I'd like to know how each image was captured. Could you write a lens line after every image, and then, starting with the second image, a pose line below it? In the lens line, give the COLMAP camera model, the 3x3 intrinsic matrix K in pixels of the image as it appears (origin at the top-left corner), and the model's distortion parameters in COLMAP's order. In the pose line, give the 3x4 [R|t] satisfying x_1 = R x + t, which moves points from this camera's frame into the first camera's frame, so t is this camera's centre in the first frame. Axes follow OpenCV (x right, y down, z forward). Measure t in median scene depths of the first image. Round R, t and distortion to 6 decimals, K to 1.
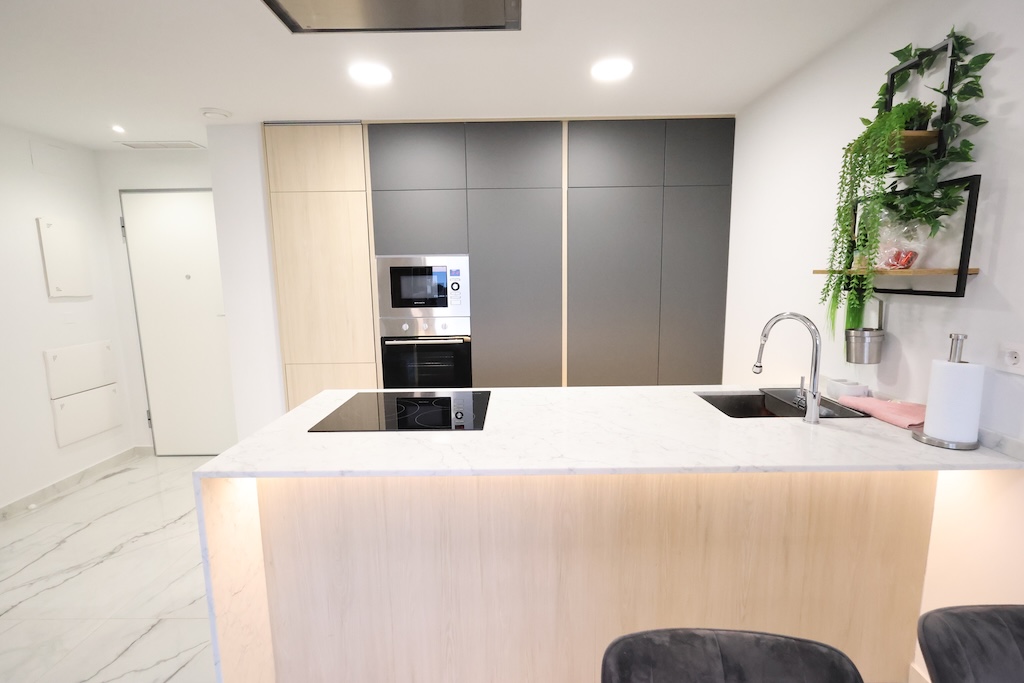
lens RADIAL K [[470.0, 0, 511.2], [0, 470.0, 343.2], [0, 0, 1]] dist [-0.008712, 0.002863]
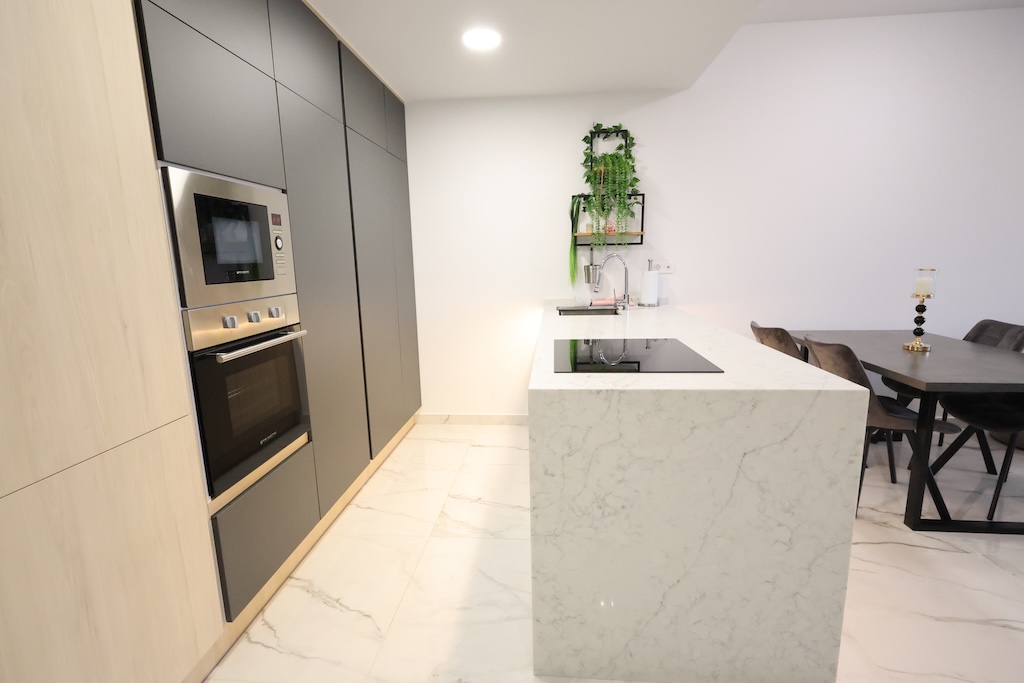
lens RADIAL K [[470.0, 0, 510.6], [0, 470.0, 343.5], [0, 0, 1]] dist [-0.008712, 0.002863]
pose [[0.084114, -0.169124, 0.981999, -0.720073], [0.168283, 0.973747, 0.153289, -0.040987], [-0.982143, 0.152360, 0.110366, 0.691891]]
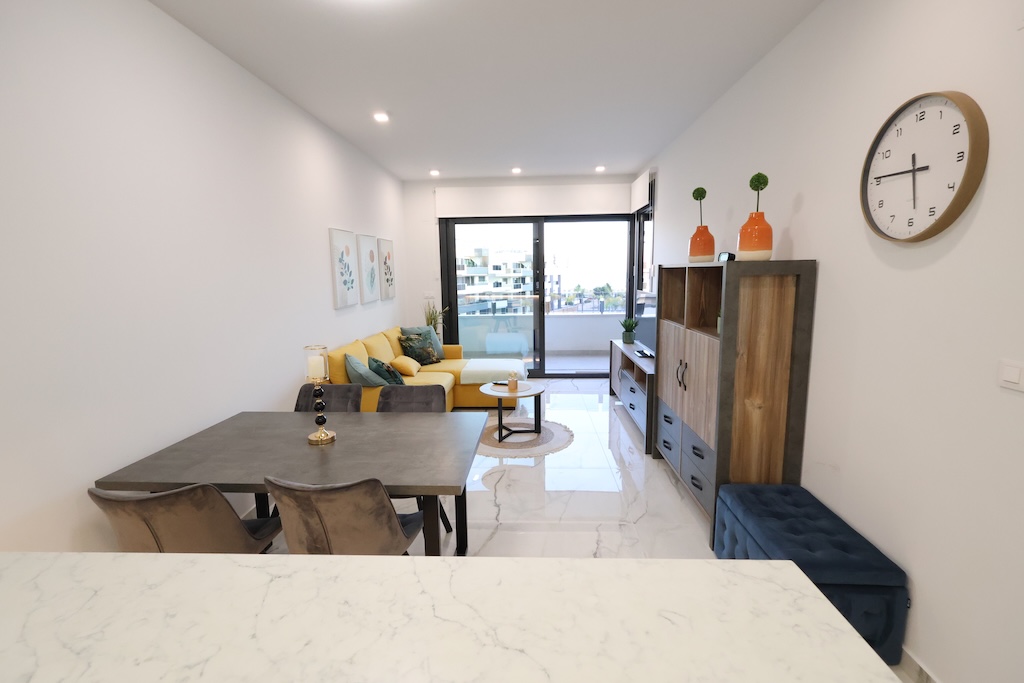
lens RADIAL K [[470.0, 0, 509.0], [0, 470.0, 341.3], [0, 0, 1]] dist [-0.008712, 0.002863]
pose [[-0.999109, 0.019406, 0.037479, -0.113530], [0.029493, 0.956239, 0.291097, -0.123755], [-0.030190, 0.291943, -0.955959, 0.693556]]
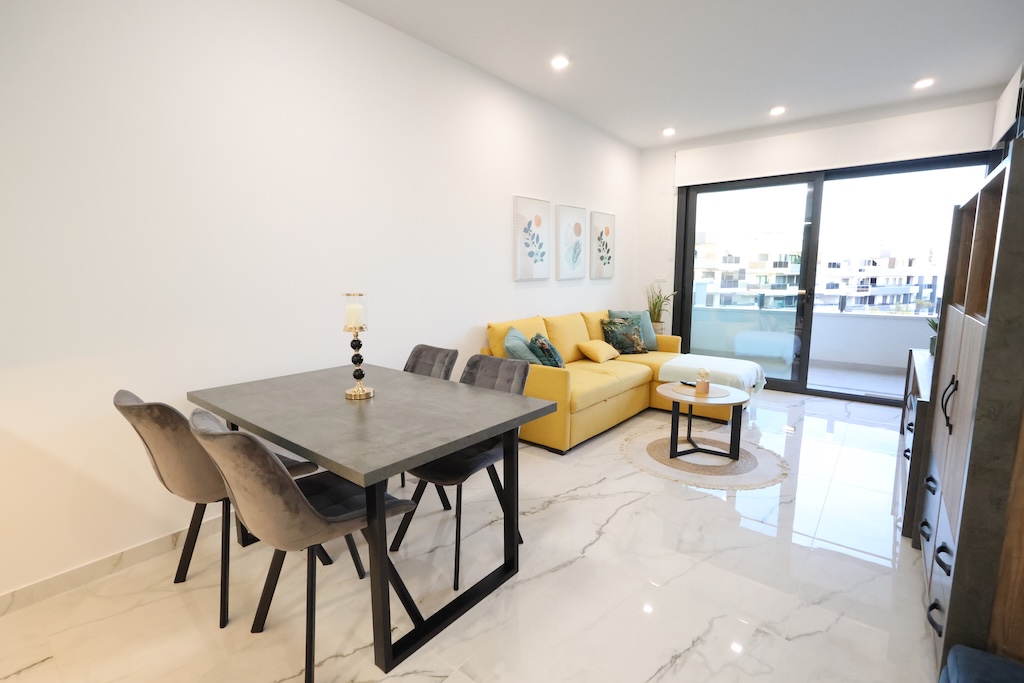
lens RADIAL K [[470.0, 0, 513.8], [0, 470.0, 341.4], [0, 0, 1]] dist [-0.008712, 0.002863]
pose [[-0.787695, -0.075783, 0.611386, -0.384894], [0.102945, 0.962261, 0.251906, 0.005608], [-0.607403, 0.261364, -0.750167, 0.398137]]
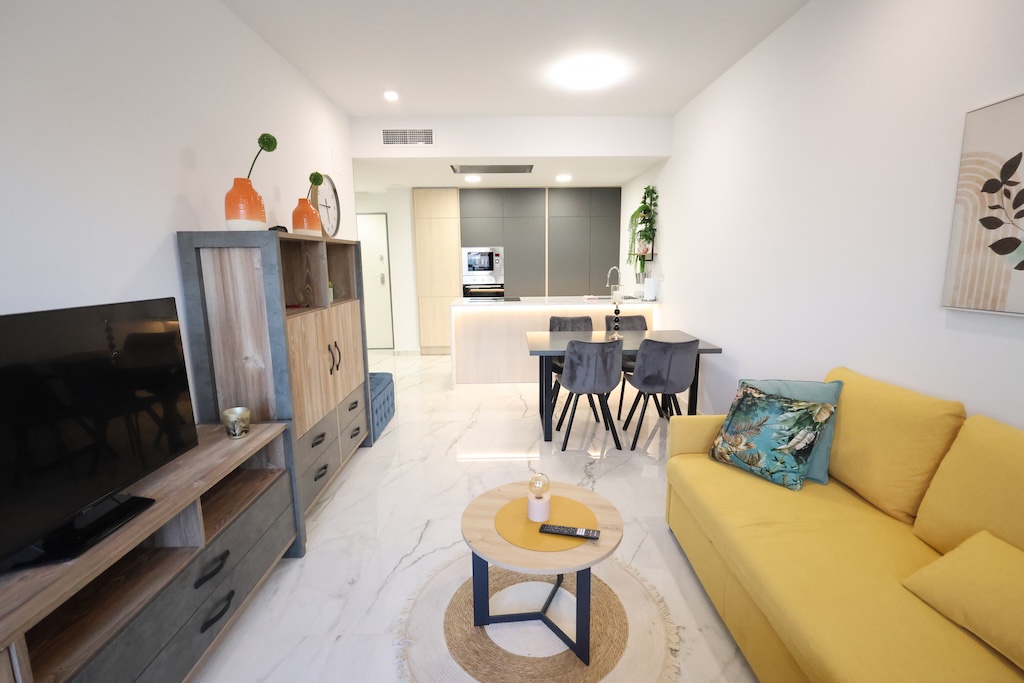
lens RADIAL K [[470.0, 0, 513.9], [0, 470.0, 341.5], [0, 0, 1]] dist [-0.008712, 0.002863]
pose [[0.999507, -0.003195, 0.031222, -0.115945], [0.002397, 0.999670, 0.025572, 0.206141], [-0.031293, -0.025484, 0.999185, -1.262544]]
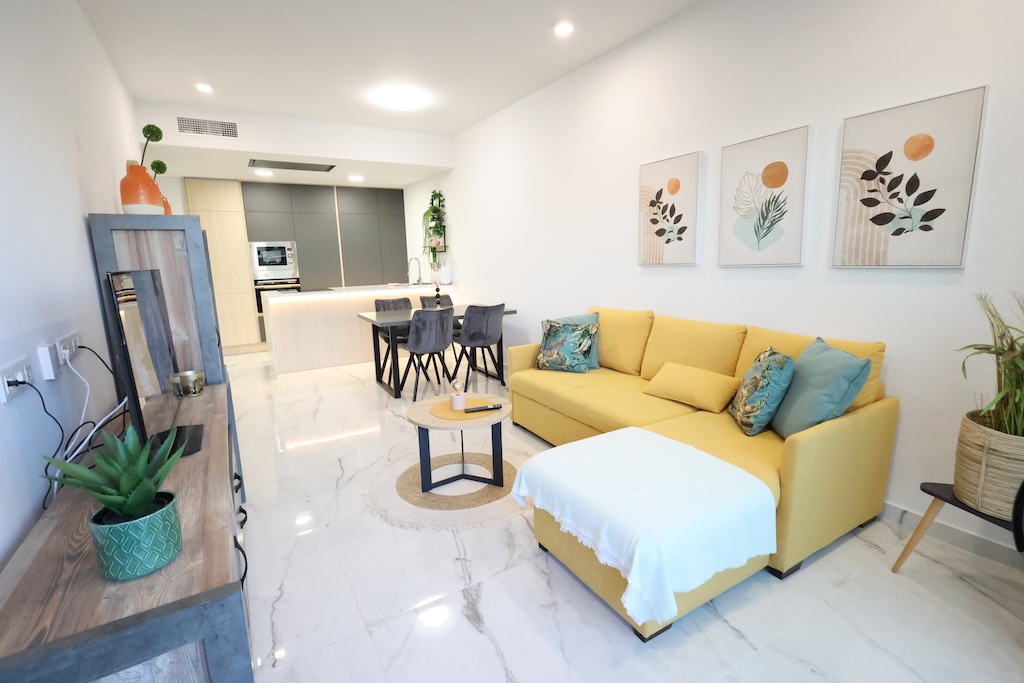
lens RADIAL K [[470.0, 0, 513.8], [0, 470.0, 339.8], [0, 0, 1]] dist [-0.008712, 0.002863]
pose [[0.846769, -0.102777, 0.521938, -0.439497], [0.092254, 0.994663, 0.046194, 0.281479], [-0.523900, 0.009035, 0.851732, -1.507518]]
